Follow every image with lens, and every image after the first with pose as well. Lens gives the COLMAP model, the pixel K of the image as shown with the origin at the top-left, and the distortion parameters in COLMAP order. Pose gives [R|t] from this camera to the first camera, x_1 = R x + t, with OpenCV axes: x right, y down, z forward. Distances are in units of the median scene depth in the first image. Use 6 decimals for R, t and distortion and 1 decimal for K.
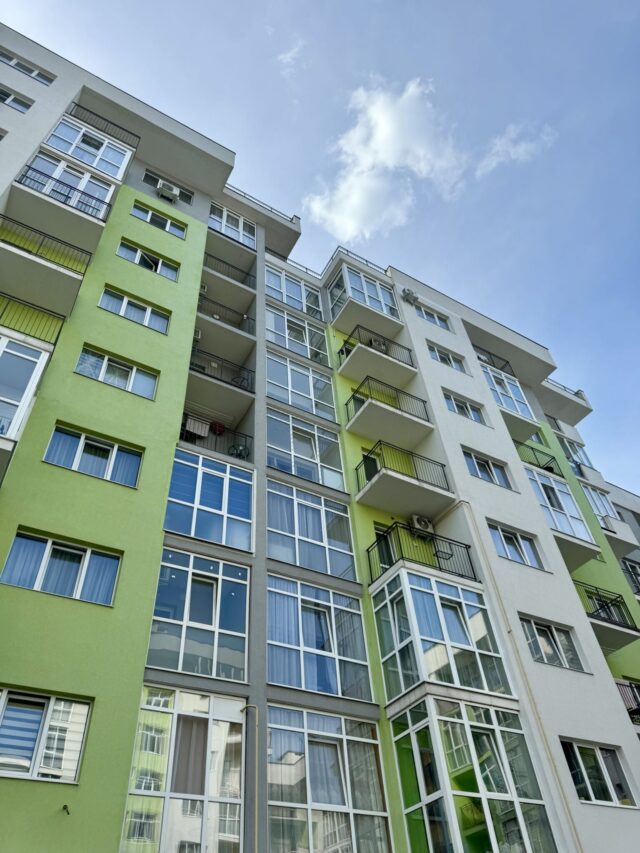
lens RADIAL K [[609.0, 0, 312.4], [0, 609.0, 423.0], [0, 0, 1]] dist [0.040102, -0.006291]
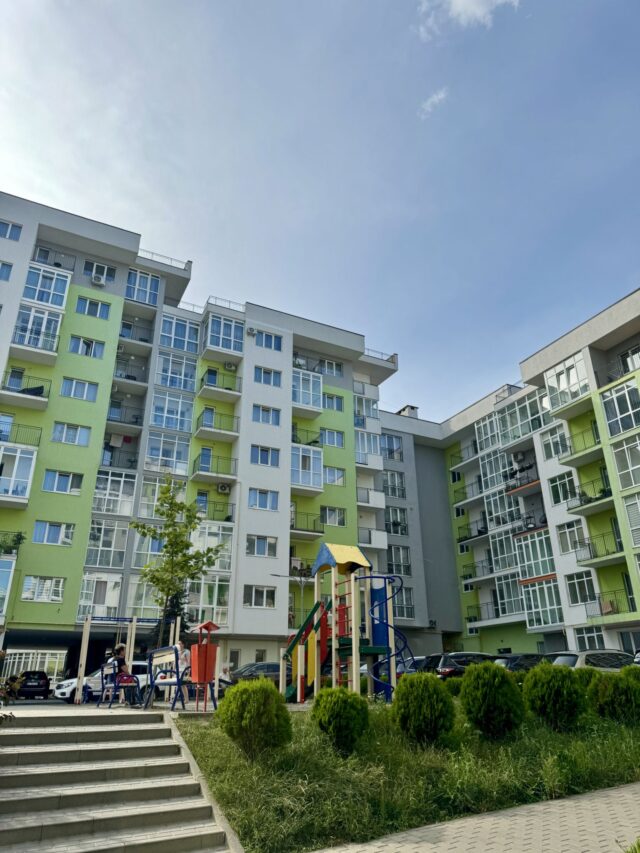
lens RADIAL K [[609.0, 0, 321.9], [0, 609.0, 425.2], [0, 0, 1]] dist [0.040102, -0.006291]
pose [[0.998650, 0.040162, -0.032939, 0.592942], [-0.024674, 0.924836, 0.379565, -0.869159], [0.045707, -0.378240, 0.924578, -0.896655]]
